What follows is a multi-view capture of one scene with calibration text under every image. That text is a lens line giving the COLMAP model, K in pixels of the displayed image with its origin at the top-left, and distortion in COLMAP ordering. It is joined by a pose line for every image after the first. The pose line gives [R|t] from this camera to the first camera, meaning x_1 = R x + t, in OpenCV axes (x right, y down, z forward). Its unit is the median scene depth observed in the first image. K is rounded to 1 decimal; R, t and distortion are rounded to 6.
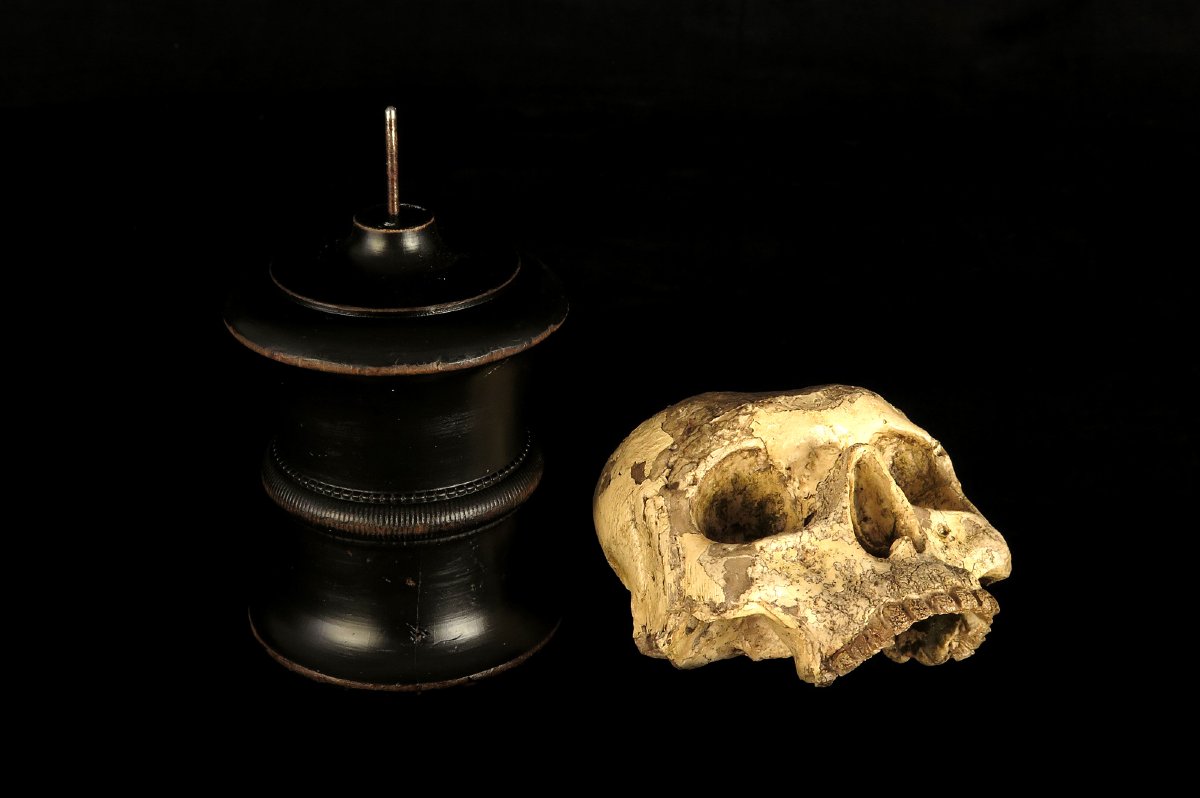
lens RADIAL K [[1948.1, 0, 600.0], [0, 1948.1, 399.0], [0, 0, 1]] dist [-0.092310, -0.019302]
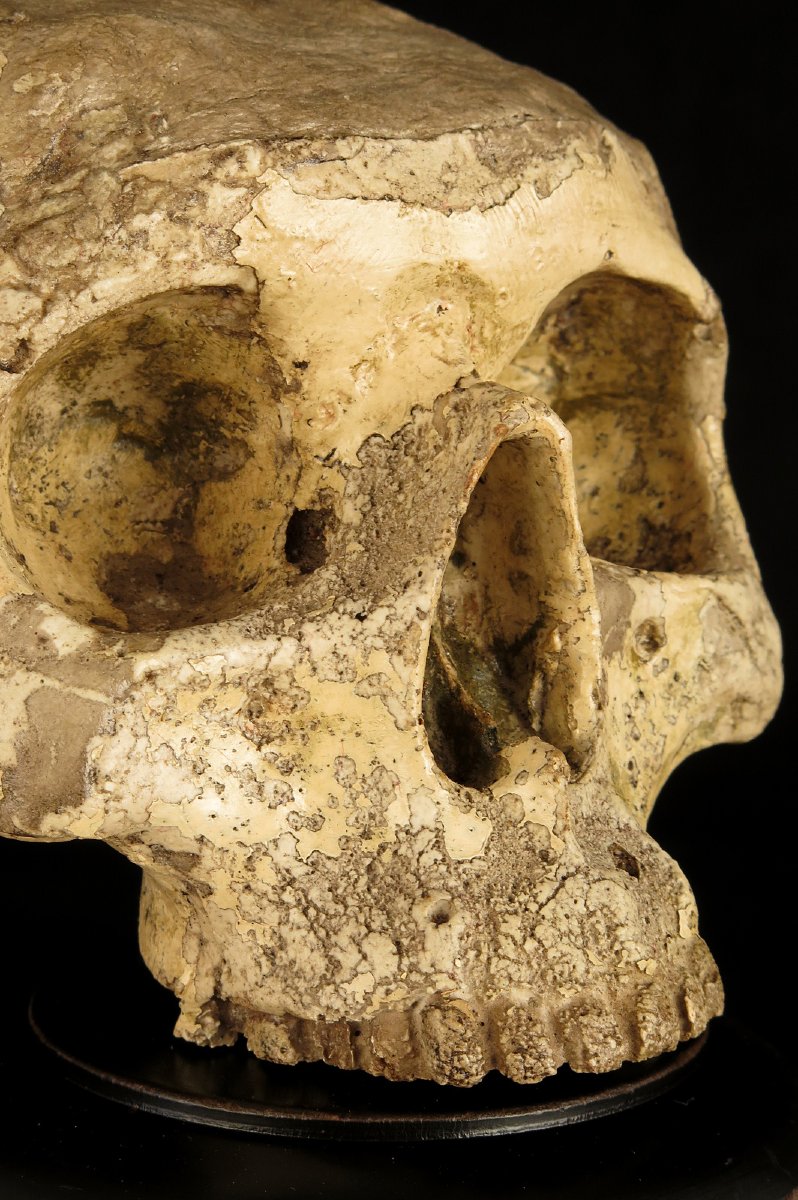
lens RADIAL K [[2865.5, 0, 399.0], [0, 2865.5, 600.0], [0, 0, 1]] dist [-0.143338, -0.220905]
pose [[0.927798, 0.230034, 0.293727, -0.023668], [-0.353358, 0.794418, 0.494002, -0.183551], [-0.119704, -0.562125, 0.818344, 0.574639]]
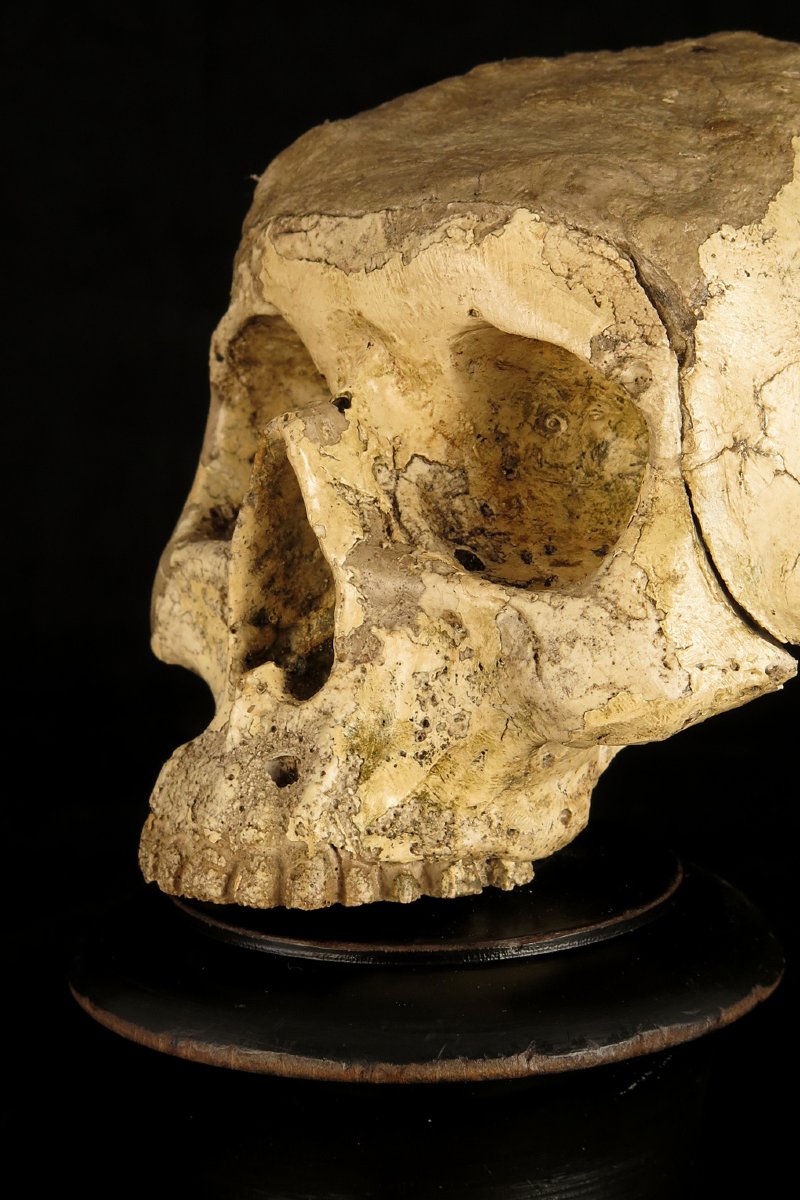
lens RADIAL K [[2985.5, 0, 400.0], [0, 2985.5, 600.0], [0, 0, 1]] dist [-0.064853, -0.814527]
pose [[0.365526, 0.407658, -0.836783, 0.734246], [0.345215, 0.775504, 0.528602, -0.298861], [0.864417, -0.482088, 0.142737, 0.894121]]
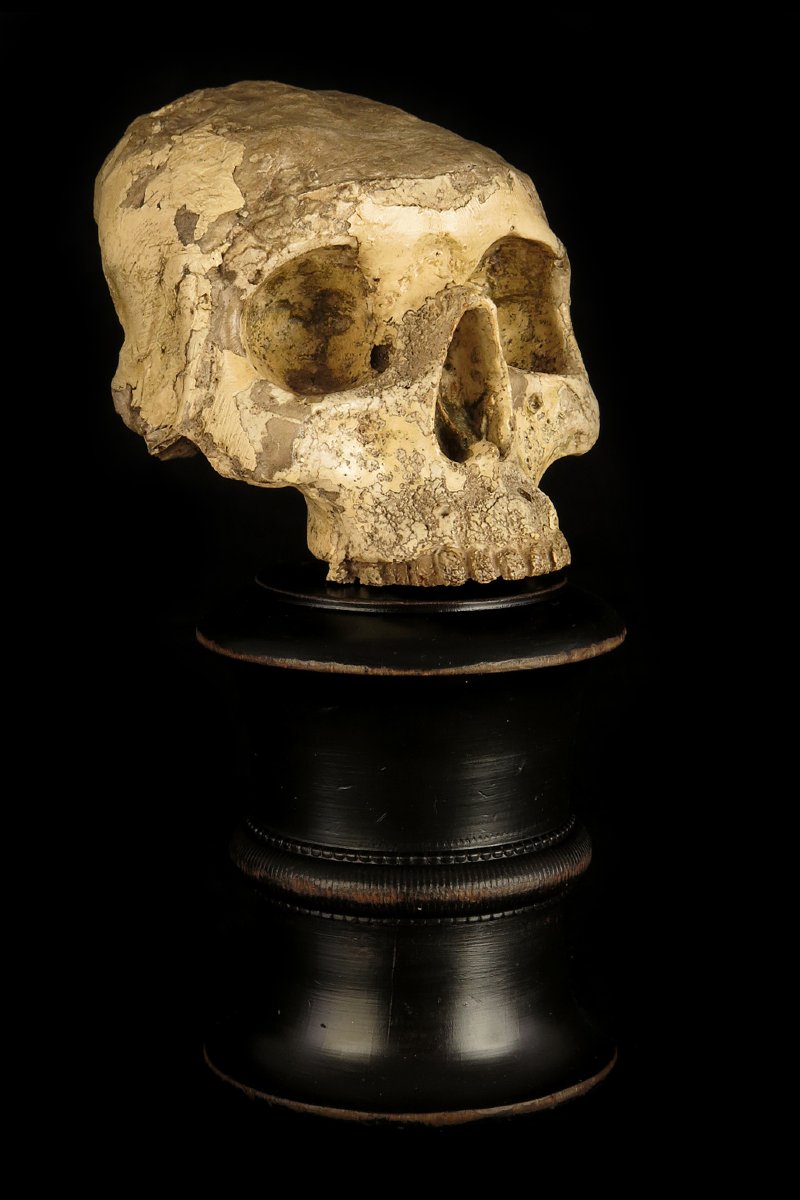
lens RADIAL K [[2659.1, 0, 360.7], [0, 2659.1, 647.2], [0, 0, 1]] dist [-0.119300, 0.011010]
pose [[0.933027, 0.198449, 0.300130, -0.193464], [-0.334236, 0.786872, 0.518767, -0.390168], [-0.133216, -0.584338, 0.800502, 0.086876]]
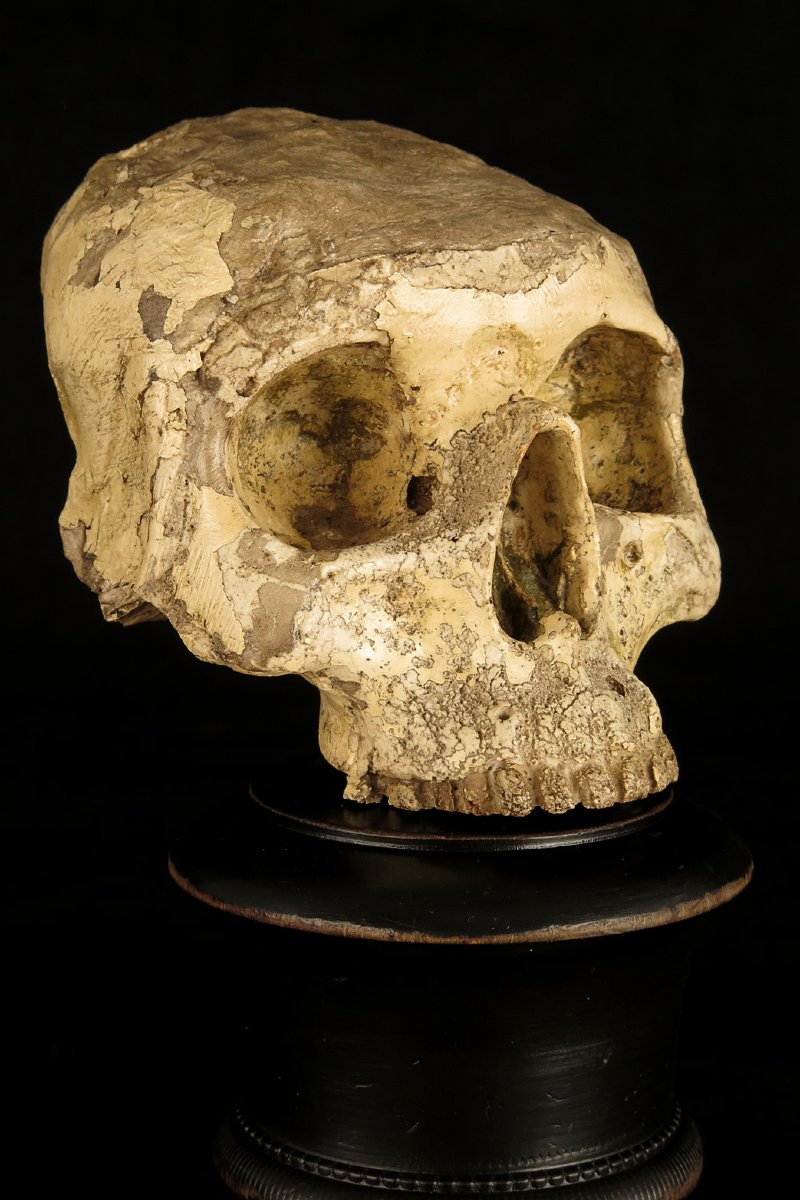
lens RADIAL K [[2920.0, 0, 400.3], [0, 2920.0, 618.1], [0, 0, 1]] dist [-0.111245, -0.463637]
pose [[0.937203, 0.213930, 0.275472, -0.123493], [-0.331383, 0.792518, 0.511958, -0.339274], [-0.108793, -0.571095, 0.813643, 0.288260]]
